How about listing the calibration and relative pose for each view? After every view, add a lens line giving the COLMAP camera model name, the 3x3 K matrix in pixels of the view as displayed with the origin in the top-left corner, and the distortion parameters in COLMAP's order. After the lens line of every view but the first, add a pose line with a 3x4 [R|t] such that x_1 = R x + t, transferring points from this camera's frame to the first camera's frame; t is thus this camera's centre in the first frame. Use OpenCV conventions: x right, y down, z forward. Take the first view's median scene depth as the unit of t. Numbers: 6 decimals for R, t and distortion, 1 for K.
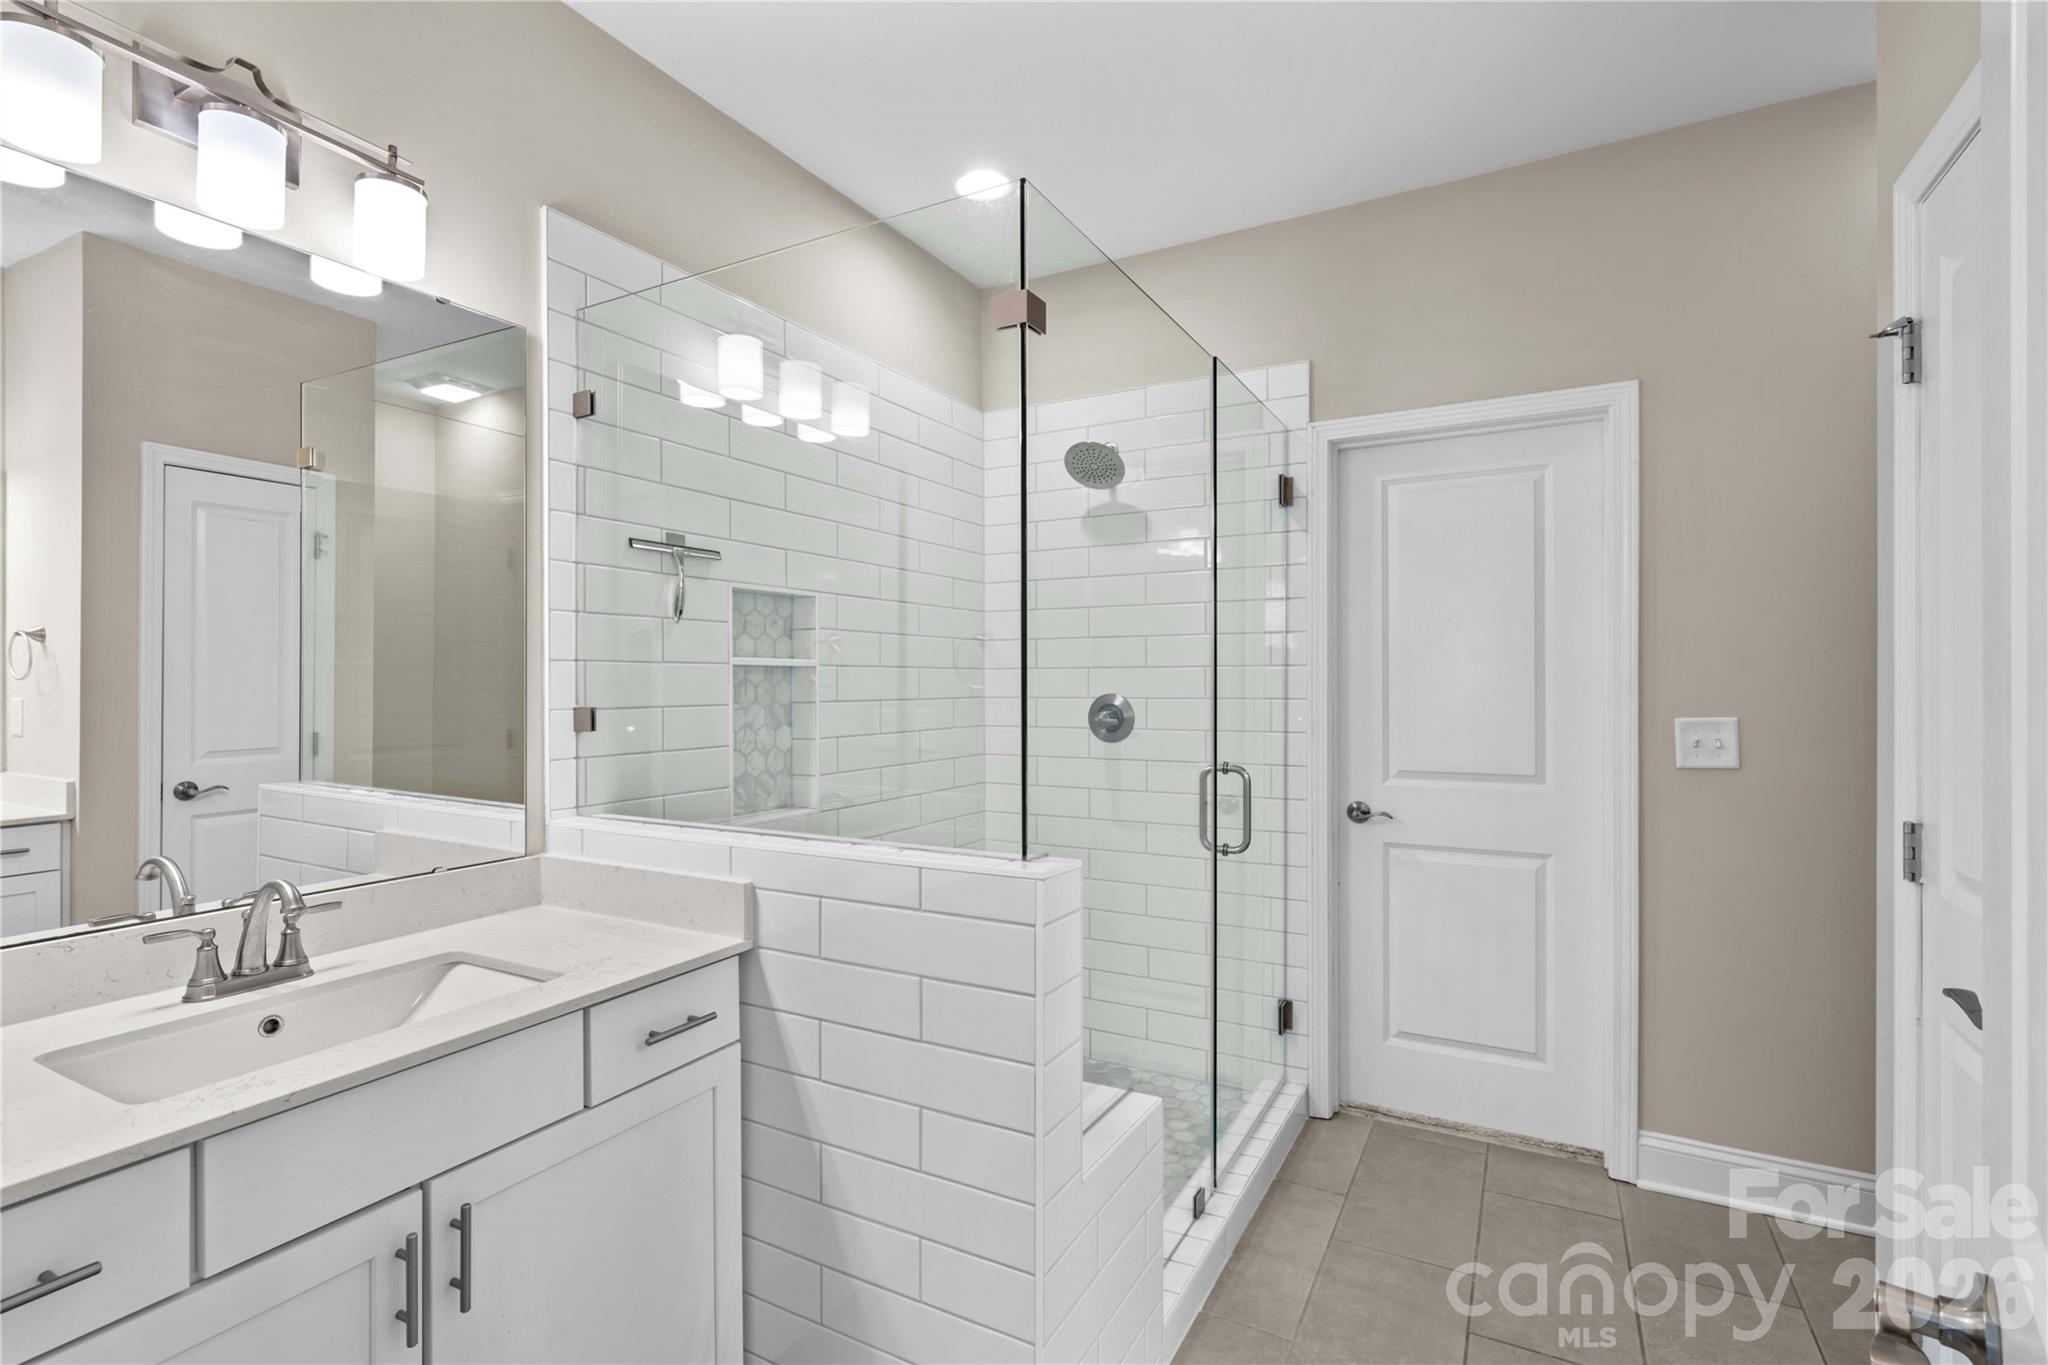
lens RADIAL K [[935.4, 0, 1020.1], [0, 935.4, 679.8], [0, 0, 1]] dist [-0.001521, -0.000049]
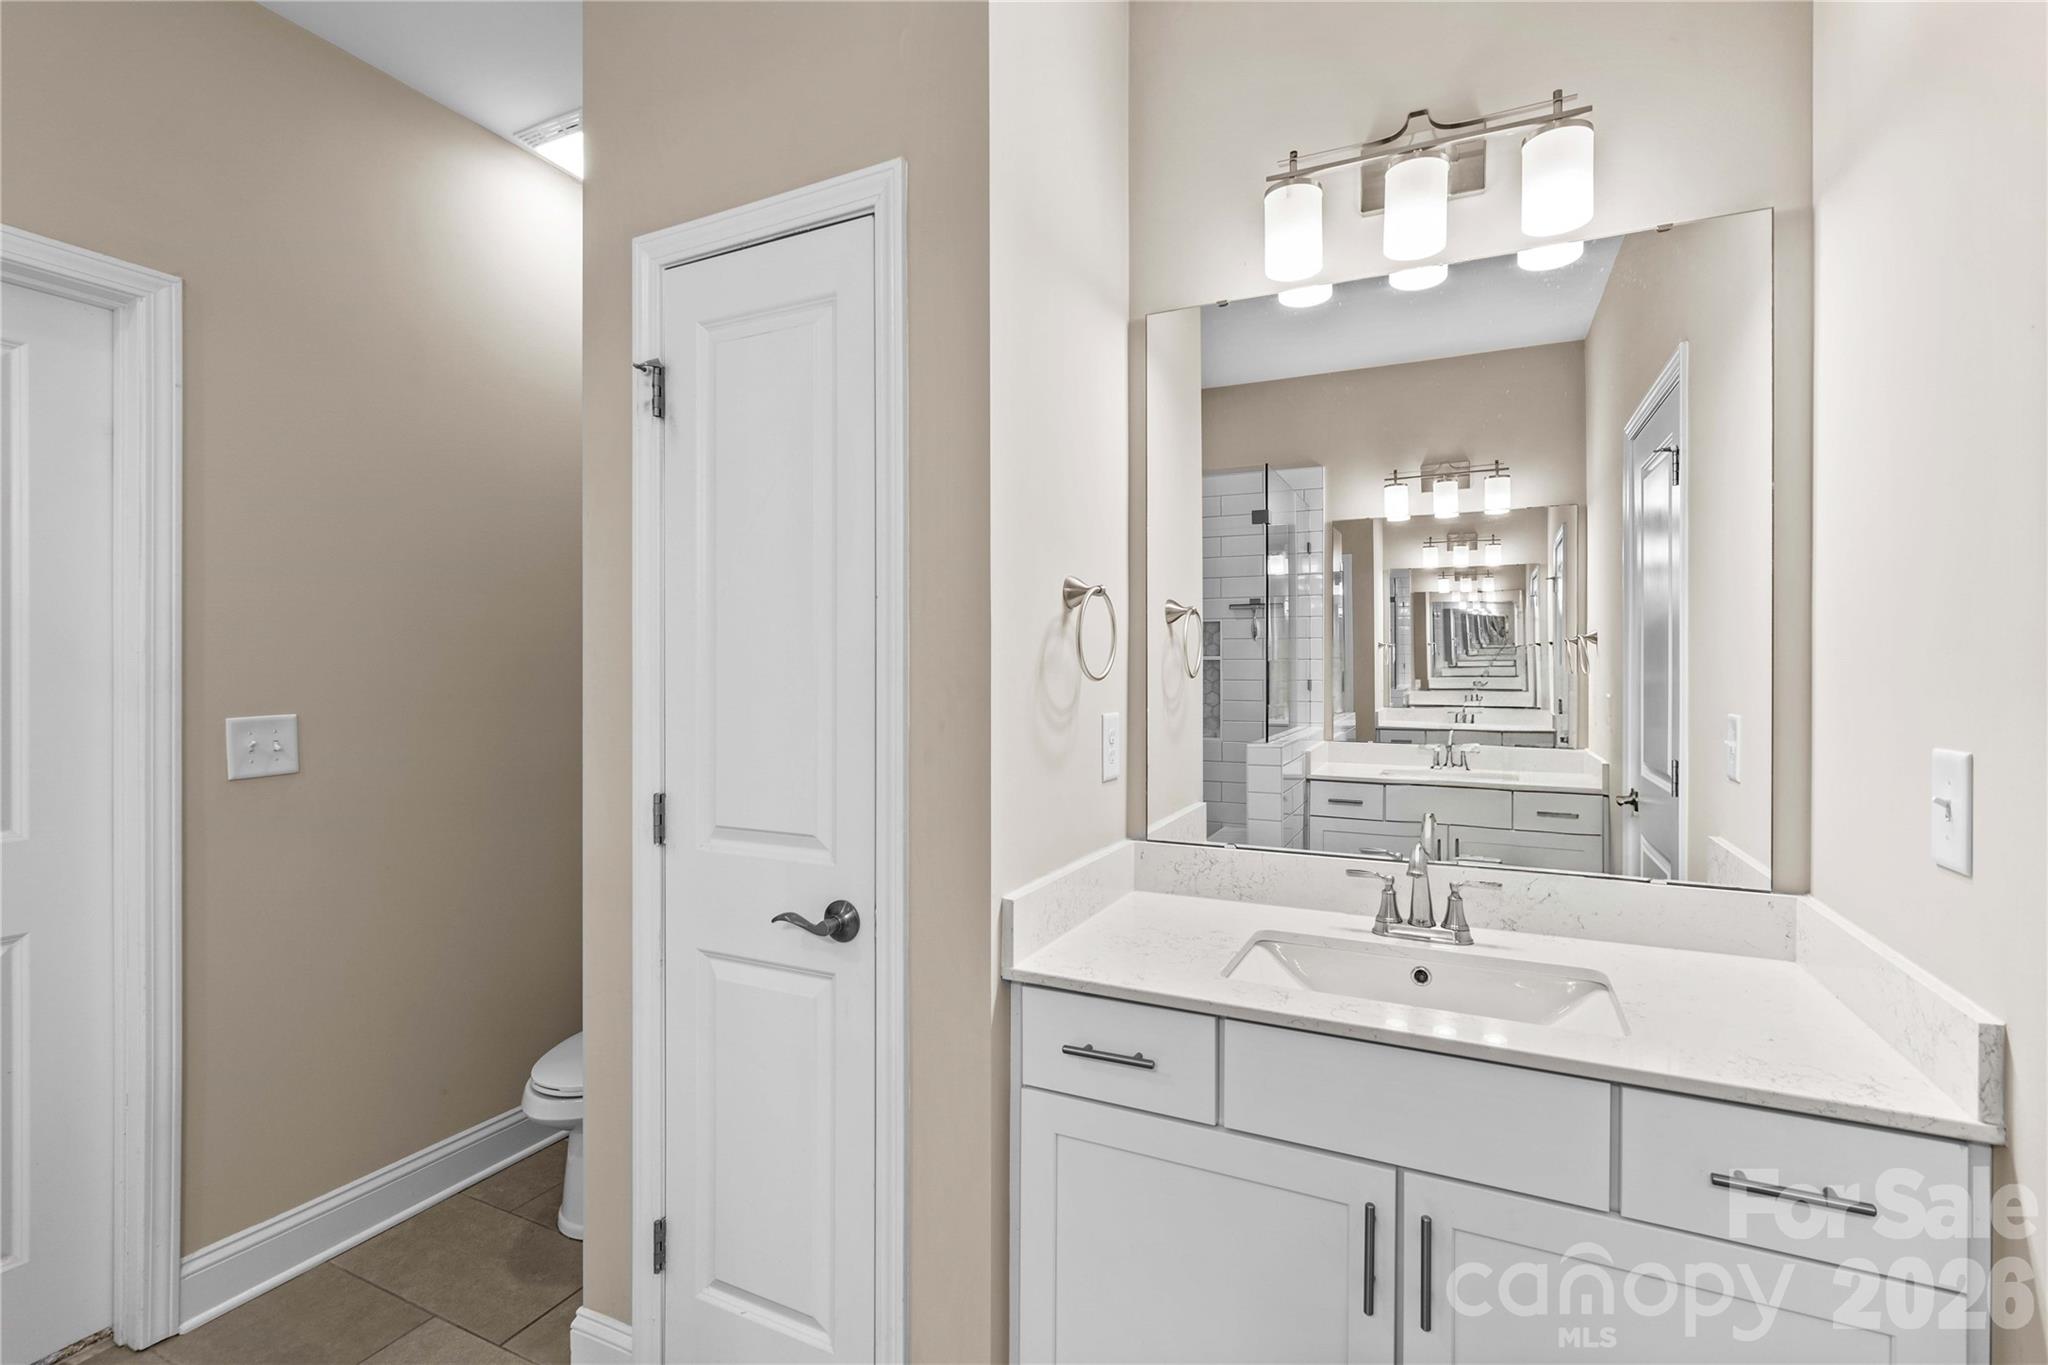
lens RADIAL K [[909.5, 0, 1024.0], [0, 909.5, 682.5], [0, 0, 1]] dist [0.009522, 0.000047]
pose [[-0.050807, -0.005475, 0.998693, -0.125026], [-0.003664, 0.999979, 0.005295, 0.003049], [-0.998702, -0.003390, -0.050826, 0.353474]]
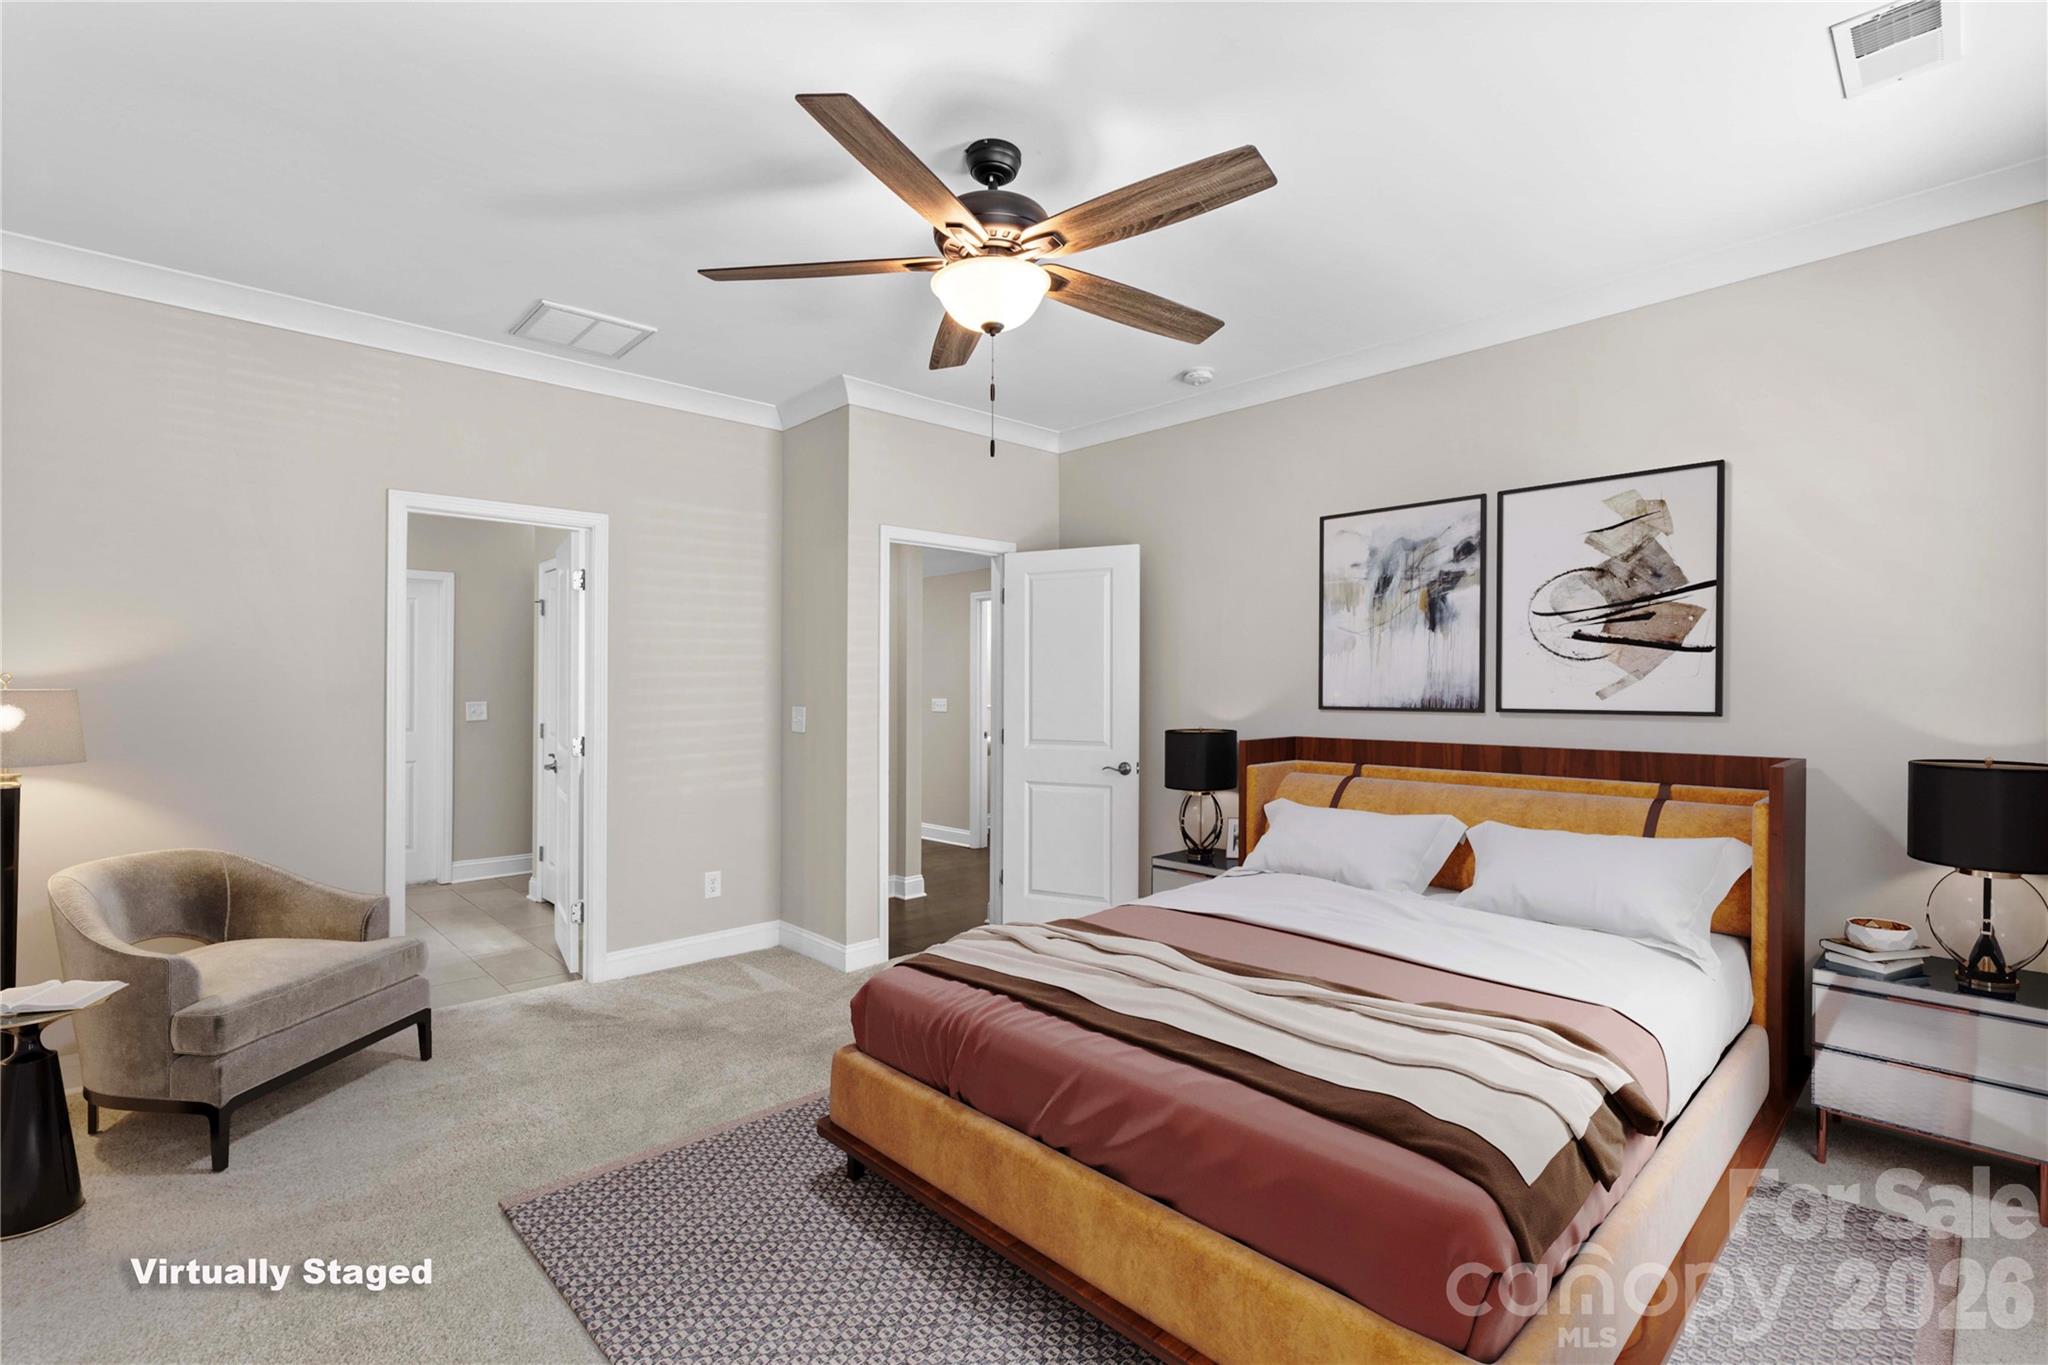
lens RADIAL K [[927.2, 0, 1017.5], [0, 927.2, 681.9], [0, 0, 1]] dist [-0.003566, -0.000271]
pose [[0.309975, 0.005986, 0.950726, -1.314417], [-0.002987, 0.999981, -0.005322, -0.007718], [-0.950740, -0.001190, 0.309987, -1.303110]]
